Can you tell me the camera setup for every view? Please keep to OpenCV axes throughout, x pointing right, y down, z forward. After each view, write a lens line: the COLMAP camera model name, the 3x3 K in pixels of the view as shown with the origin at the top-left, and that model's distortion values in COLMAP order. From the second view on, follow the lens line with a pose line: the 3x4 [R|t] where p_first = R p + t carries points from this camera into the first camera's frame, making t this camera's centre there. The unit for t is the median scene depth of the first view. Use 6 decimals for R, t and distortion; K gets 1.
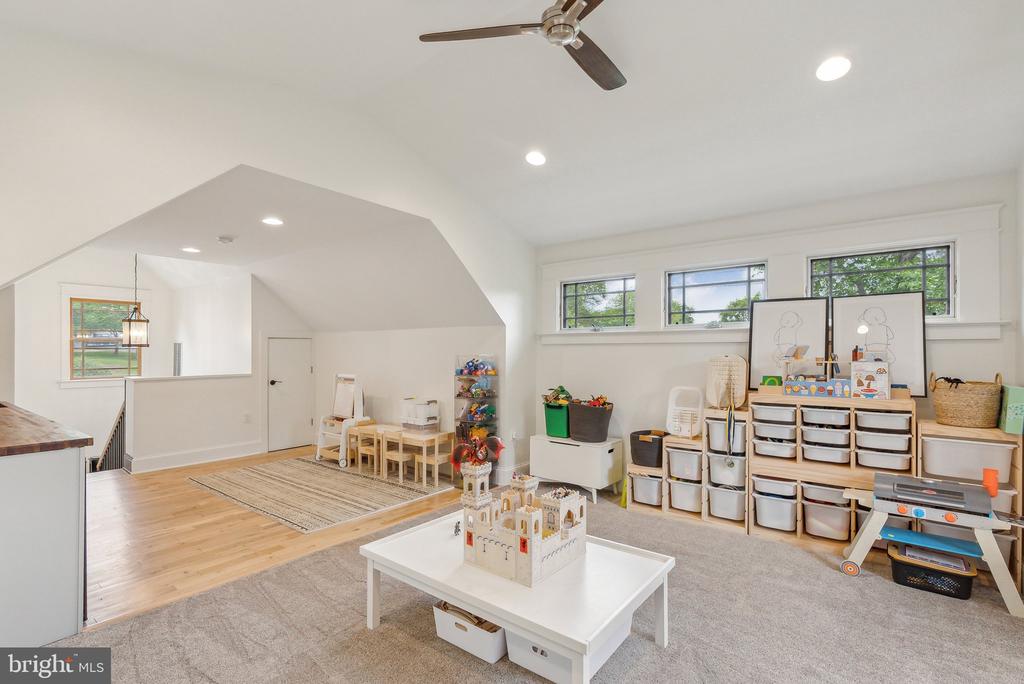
lens RADIAL K [[476.6, 0, 507.8], [0, 476.6, 347.7], [0, 0, 1]] dist [-0.002623, 0.002411]
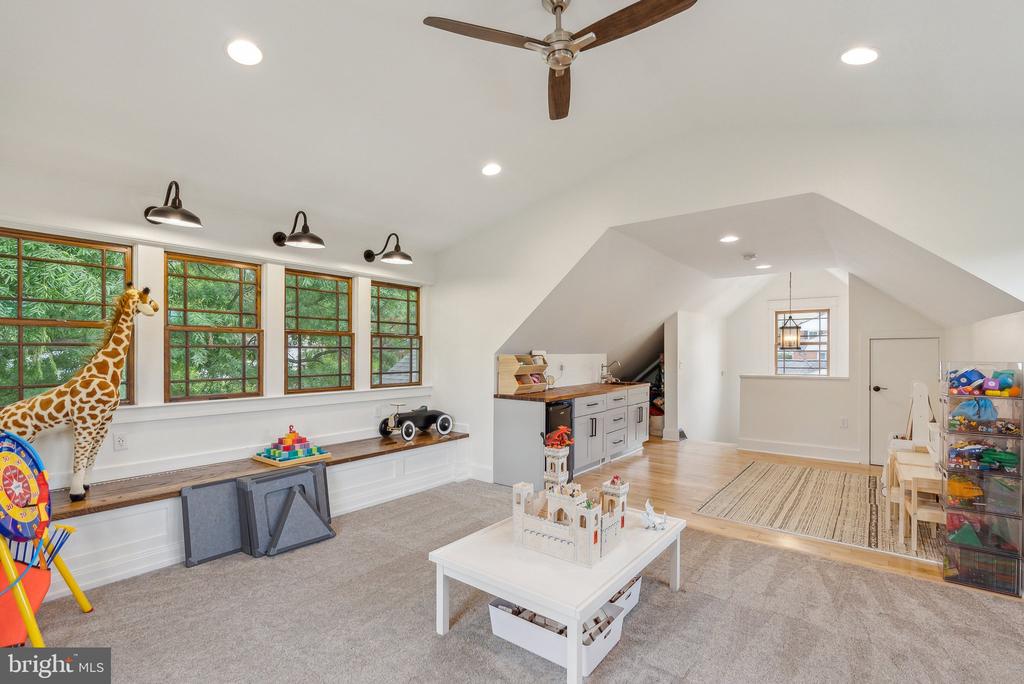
lens RADIAL K [[476.6, 0, 505.6], [0, 476.6, 346.4], [0, 0, 1]] dist [-0.002623, 0.002411]
pose [[0.005714, -0.011144, -0.999922, 0.603129], [0.002995, 0.999934, -0.011127, 0.001034], [0.999979, -0.002931, 0.005747, 0.448077]]
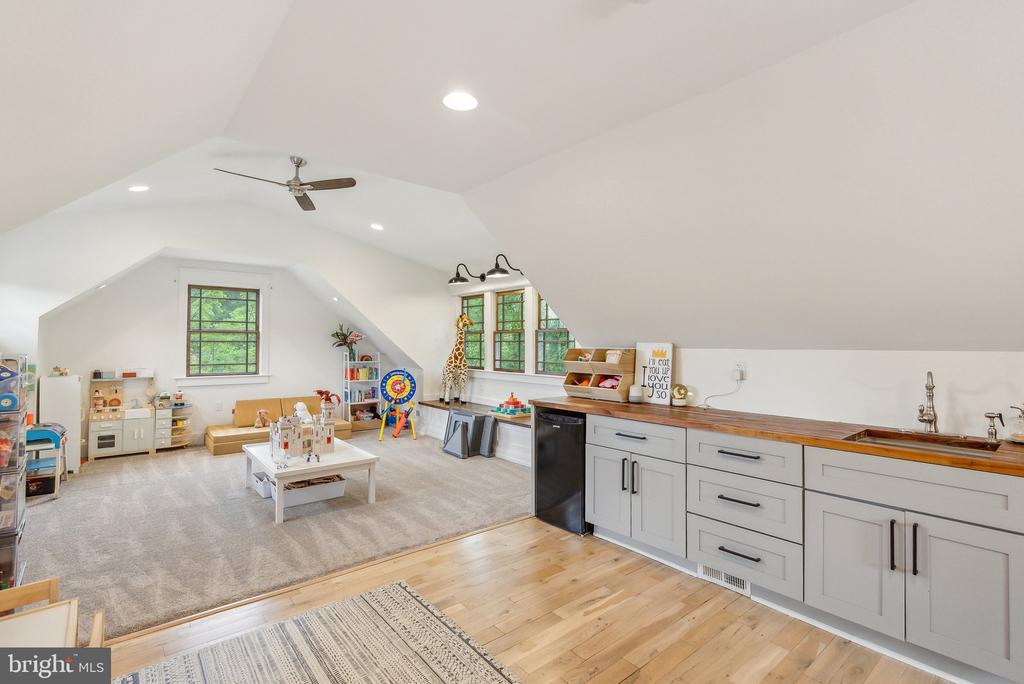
lens RADIAL K [[476.6, 0, 509.1], [0, 476.6, 336.9], [0, 0, 1]] dist [-0.002623, 0.002411]
pose [[-0.975403, -0.004941, 0.220372, -0.629600], [-0.009617, 0.999751, -0.020150, 0.006383], [-0.220217, -0.021773, -0.975208, 1.424714]]
